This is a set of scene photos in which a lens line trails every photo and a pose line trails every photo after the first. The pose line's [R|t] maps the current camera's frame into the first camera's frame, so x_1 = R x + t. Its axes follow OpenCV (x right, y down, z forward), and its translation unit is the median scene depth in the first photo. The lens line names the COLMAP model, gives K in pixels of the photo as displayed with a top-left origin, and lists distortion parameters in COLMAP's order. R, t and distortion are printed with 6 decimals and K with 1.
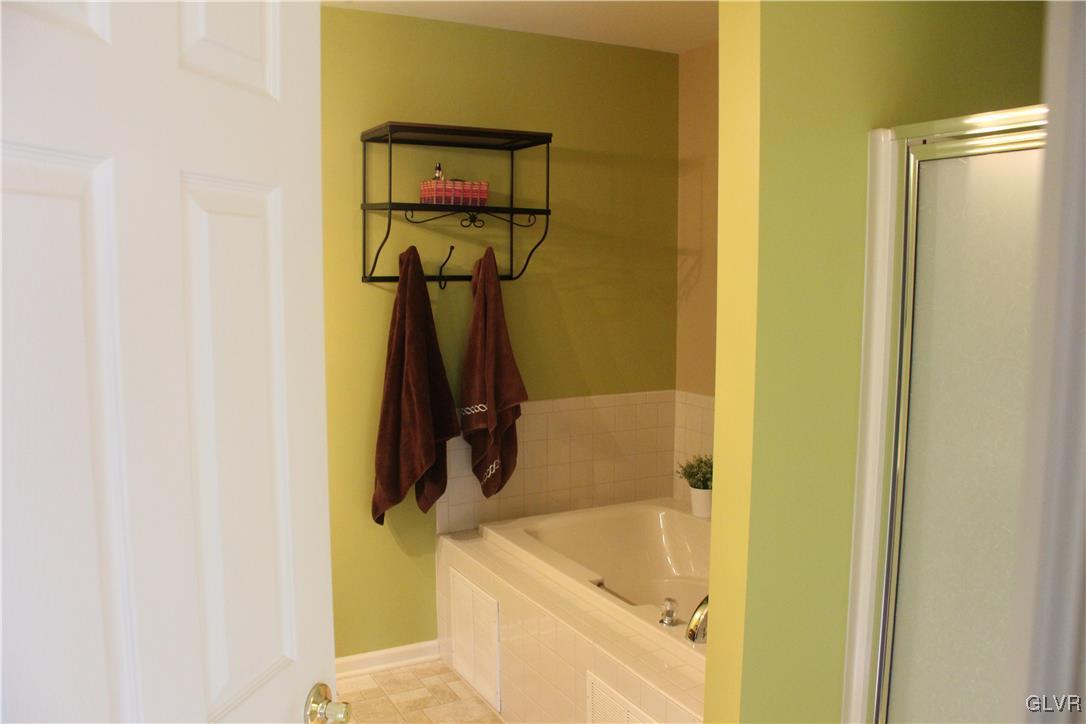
lens RADIAL K [[889.7, 0, 543.0], [0, 889.7, 362.0], [0, 0, 1]] dist [-0.167819, 0.160527]
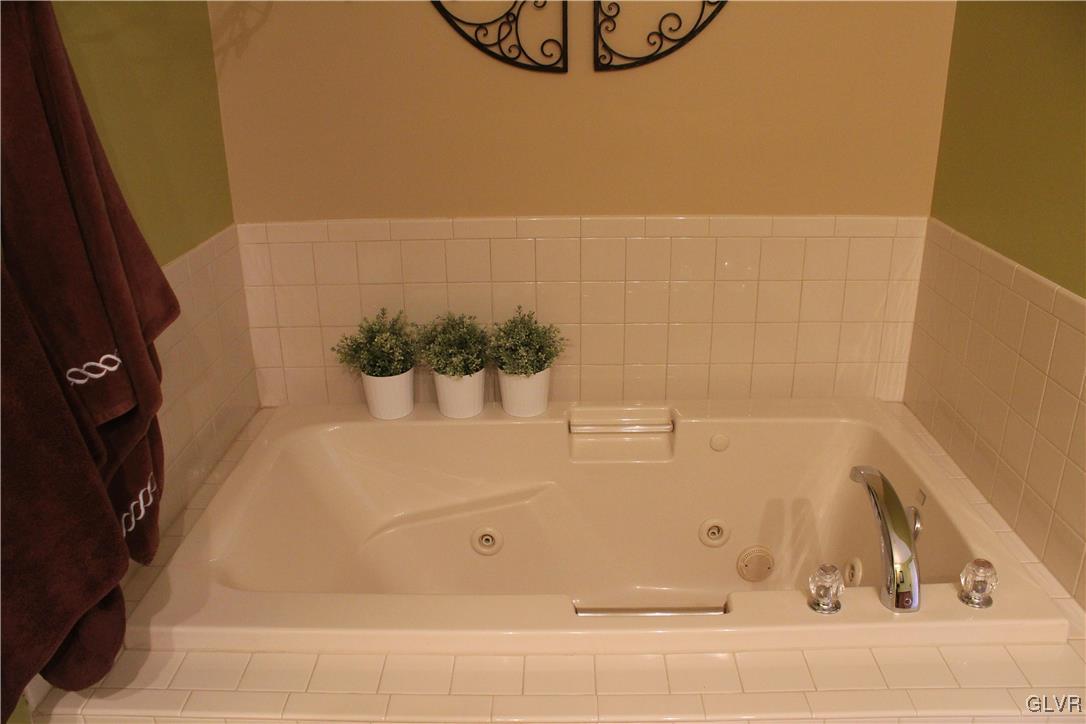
lens RADIAL K [[889.7, 0, 543.0], [0, 889.7, 362.0], [0, 0, 1]] dist [-0.167819, 0.160527]
pose [[0.486848, -0.323076, 0.811542, -0.275160], [0.110876, 0.944426, 0.309462, -0.041149], [-0.866421, -0.060680, 0.495614, 0.662711]]
